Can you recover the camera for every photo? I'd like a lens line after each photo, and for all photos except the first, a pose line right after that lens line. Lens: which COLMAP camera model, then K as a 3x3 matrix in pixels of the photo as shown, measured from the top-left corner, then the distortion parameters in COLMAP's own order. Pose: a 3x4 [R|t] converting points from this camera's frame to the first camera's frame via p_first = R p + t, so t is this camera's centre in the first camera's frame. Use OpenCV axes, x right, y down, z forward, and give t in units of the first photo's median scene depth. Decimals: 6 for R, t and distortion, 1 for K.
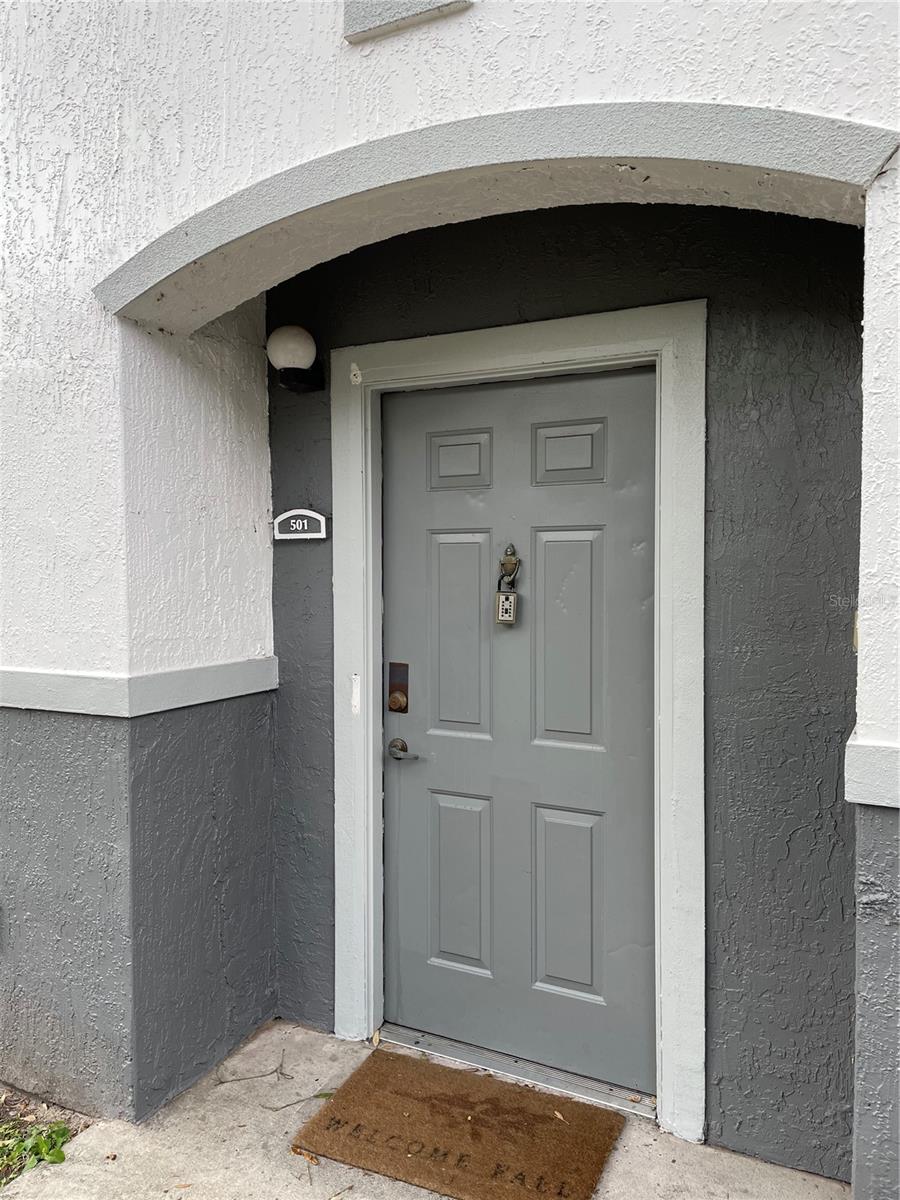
lens RADIAL K [[911.6, 0, 449.9], [0, 911.6, 601.3], [0, 0, 1]] dist [0.056834, 0.001147]
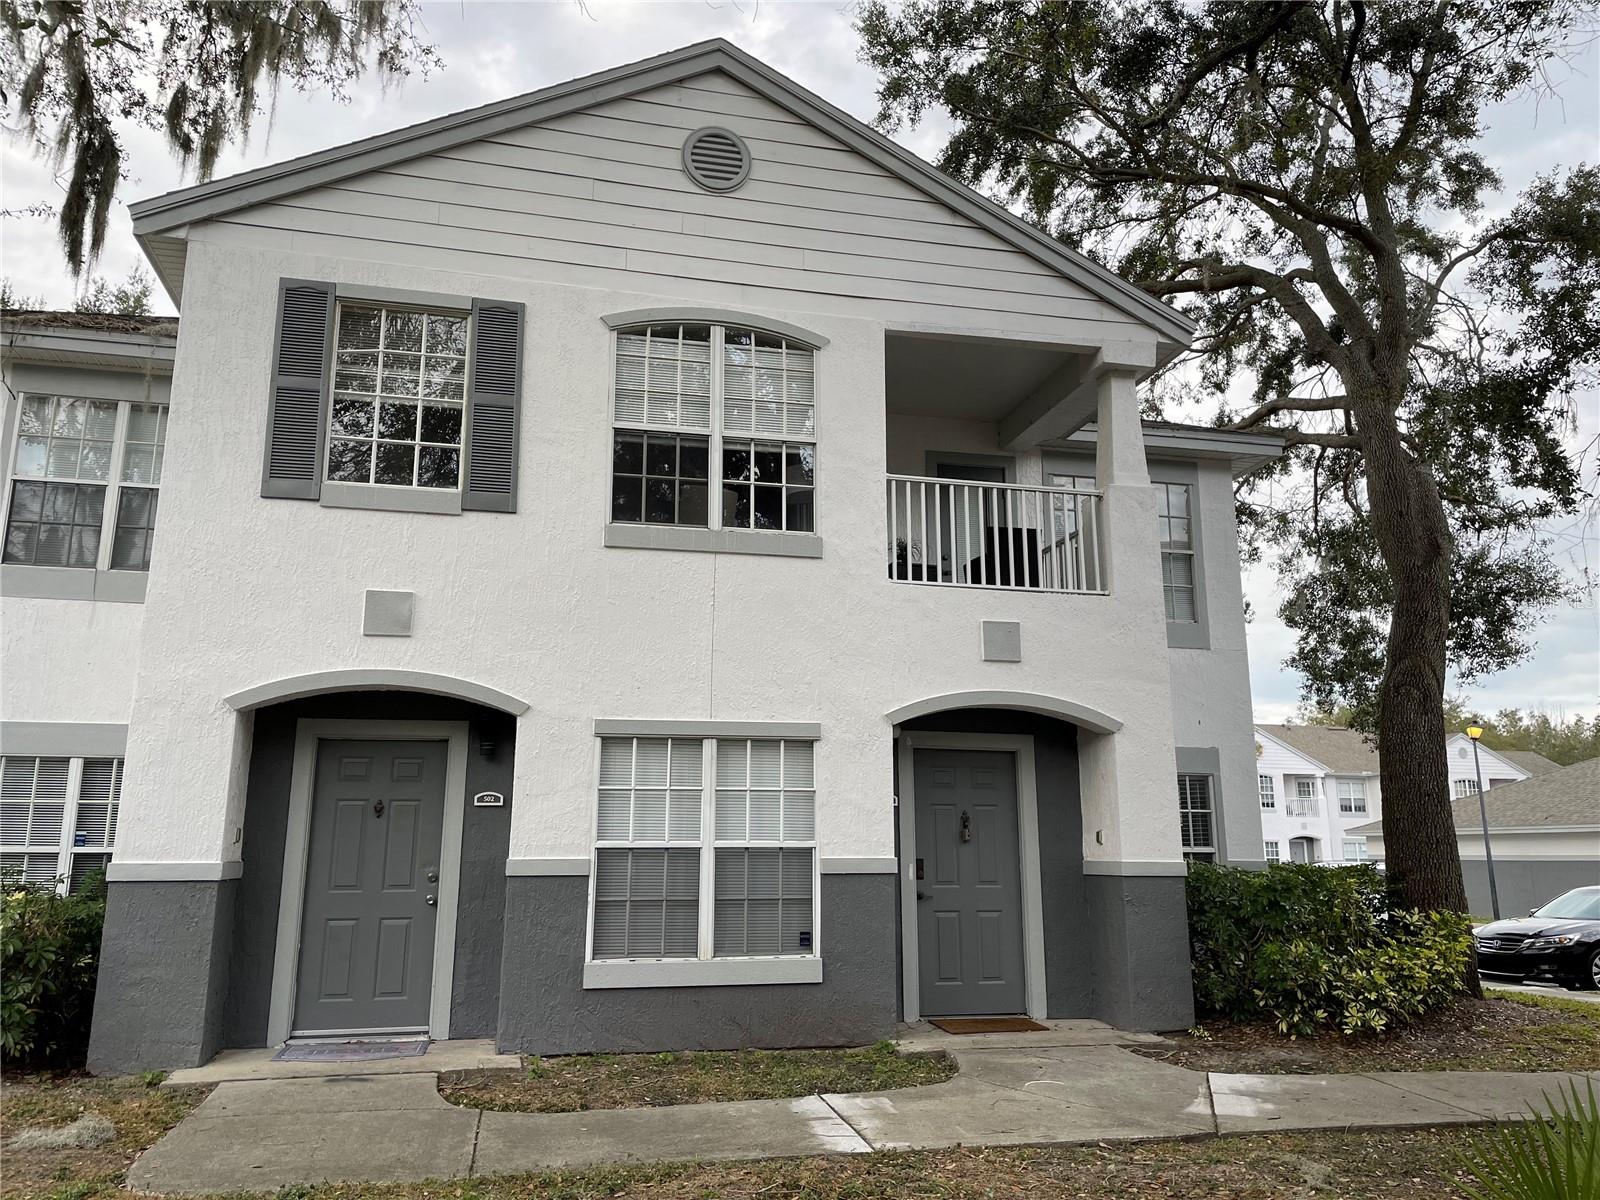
lens RADIAL K [[1215.5, 0, 799.6], [0, 1215.5, 599.3], [0, 0, 1]] dist [0.056834, 0.001147]
pose [[0.752225, 0.146057, 0.642515, -2.614697], [0.024277, 0.968317, -0.248541, 0.207947], [-0.658459, 0.202557, 0.724846, -1.366751]]
